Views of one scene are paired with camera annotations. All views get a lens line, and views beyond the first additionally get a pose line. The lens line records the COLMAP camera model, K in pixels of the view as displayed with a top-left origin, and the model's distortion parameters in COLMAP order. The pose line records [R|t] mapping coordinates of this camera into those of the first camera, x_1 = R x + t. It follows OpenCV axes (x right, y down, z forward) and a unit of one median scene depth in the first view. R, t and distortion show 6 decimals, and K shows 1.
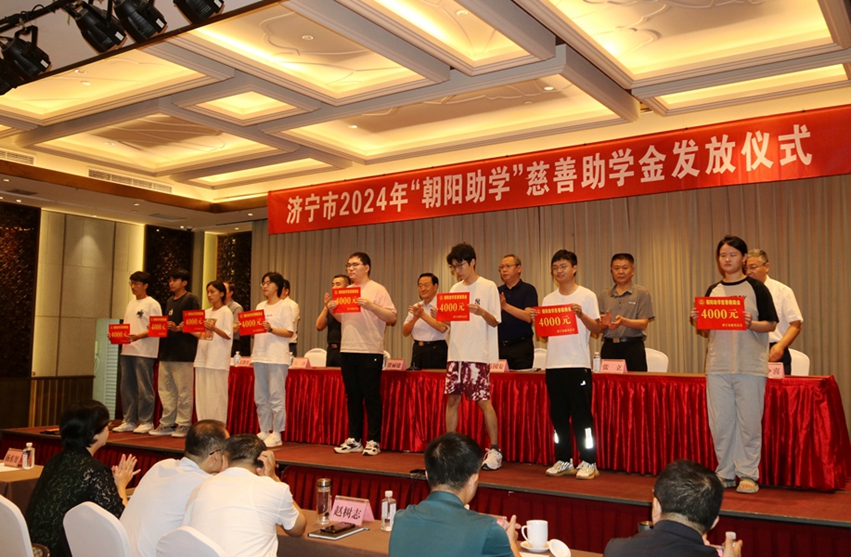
lens RADIAL K [[816.5, 0, 426.7], [0, 816.5, 257.3], [0, 0, 1]] dist [-0.080971, 0.394895]
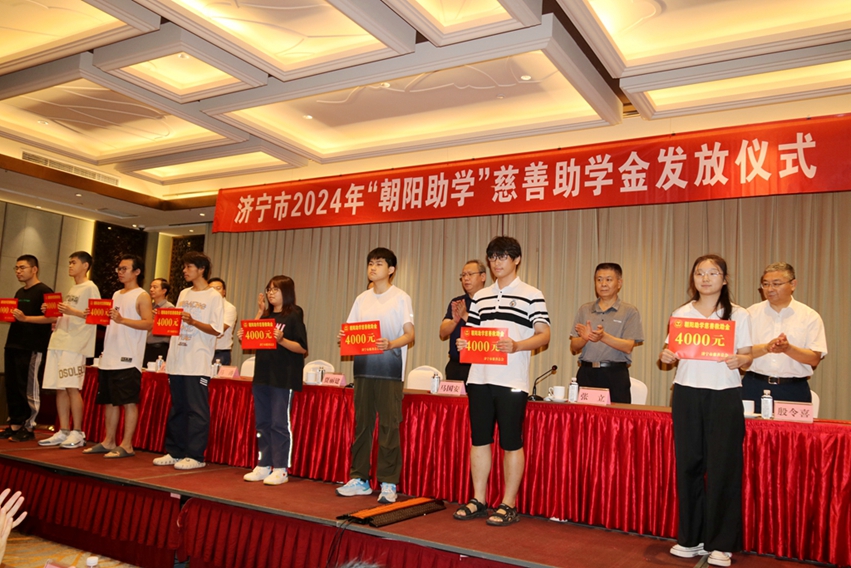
lens RADIAL K [[699.7, 0, 425.5], [0, 699.7, 284.0], [0, 0, 1]] dist [-0.004552, 0.005338]
pose [[0.997000, 0.056869, 0.052506, 0.011755], [-0.056783, 0.998382, -0.003125, 0.023626], [-0.052598, 0.000134, 0.998616, 0.219019]]
